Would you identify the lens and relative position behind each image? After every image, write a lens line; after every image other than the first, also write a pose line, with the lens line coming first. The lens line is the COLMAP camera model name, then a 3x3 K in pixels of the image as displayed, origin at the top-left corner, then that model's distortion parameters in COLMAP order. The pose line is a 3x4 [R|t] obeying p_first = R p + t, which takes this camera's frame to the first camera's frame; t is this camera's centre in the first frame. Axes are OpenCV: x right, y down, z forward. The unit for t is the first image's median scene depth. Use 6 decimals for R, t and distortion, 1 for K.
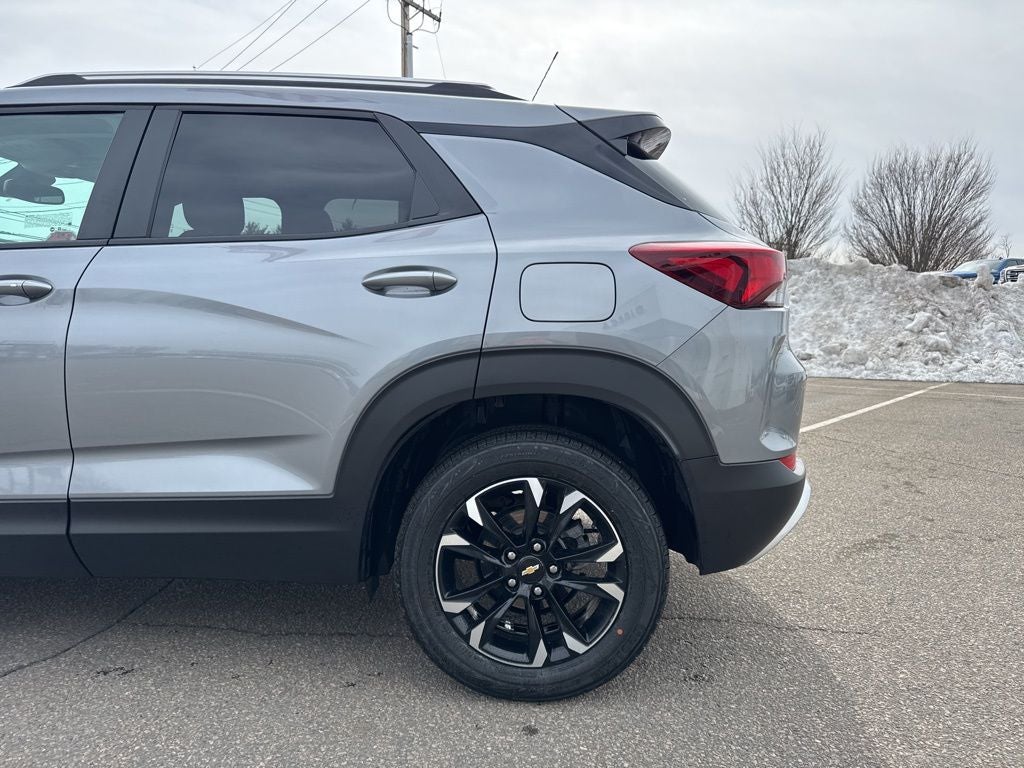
lens RADIAL K [[714.4, 0, 512.6], [0, 714.4, 378.5], [0, 0, 1]] dist [0.075690, -0.129037]
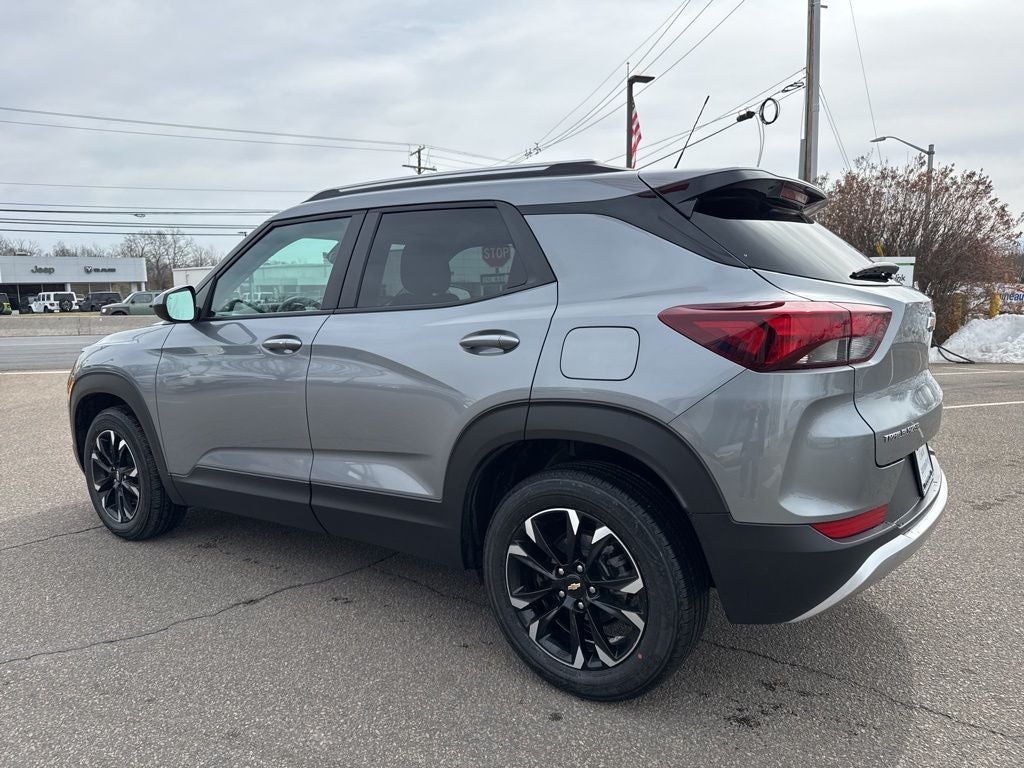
lens RADIAL K [[729.7, 0, 514.0], [0, 729.7, 373.6], [0, 0, 1]] dist [0.043699, -0.078596]
pose [[0.830995, 0.034127, -0.555232, 0.598546], [-0.016482, 0.999189, 0.036745, -0.125558], [0.556035, -0.021384, 0.830884, -0.047346]]
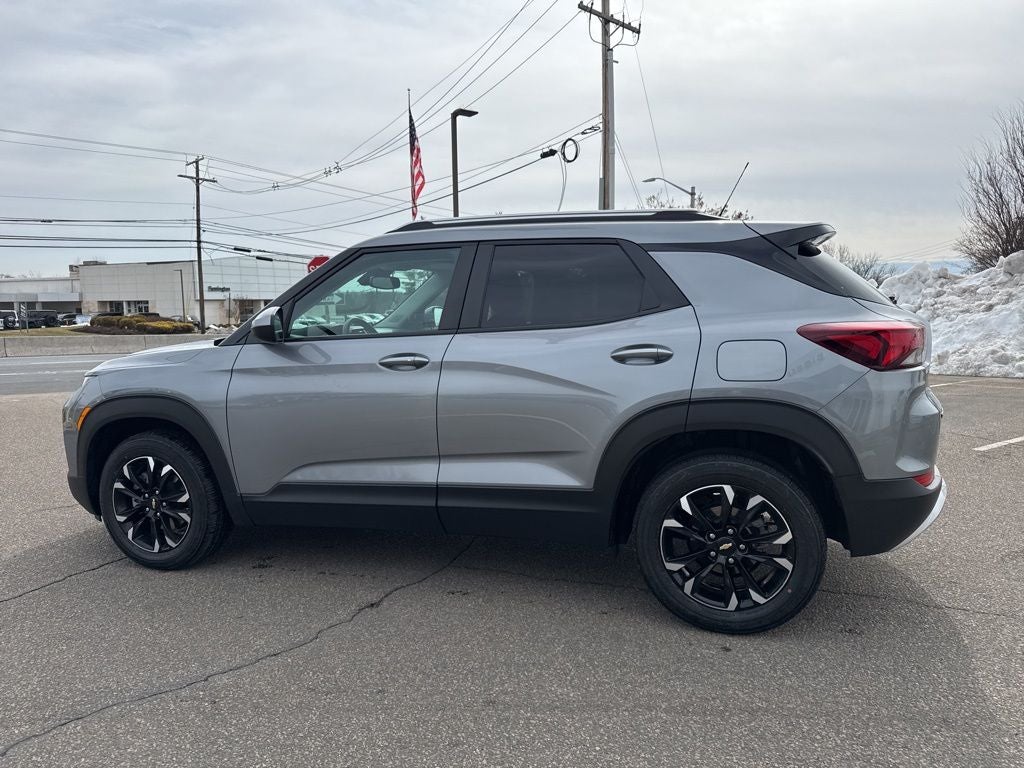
lens RADIAL K [[729.4, 0, 497.0], [0, 729.4, 374.0], [0, 0, 1]] dist [0.069101, -0.109014]
pose [[0.961729, -0.002216, -0.273993, -0.012897], [0.004994, 0.999943, 0.009441, -0.108641], [0.273956, -0.010448, 0.961685, -0.599966]]
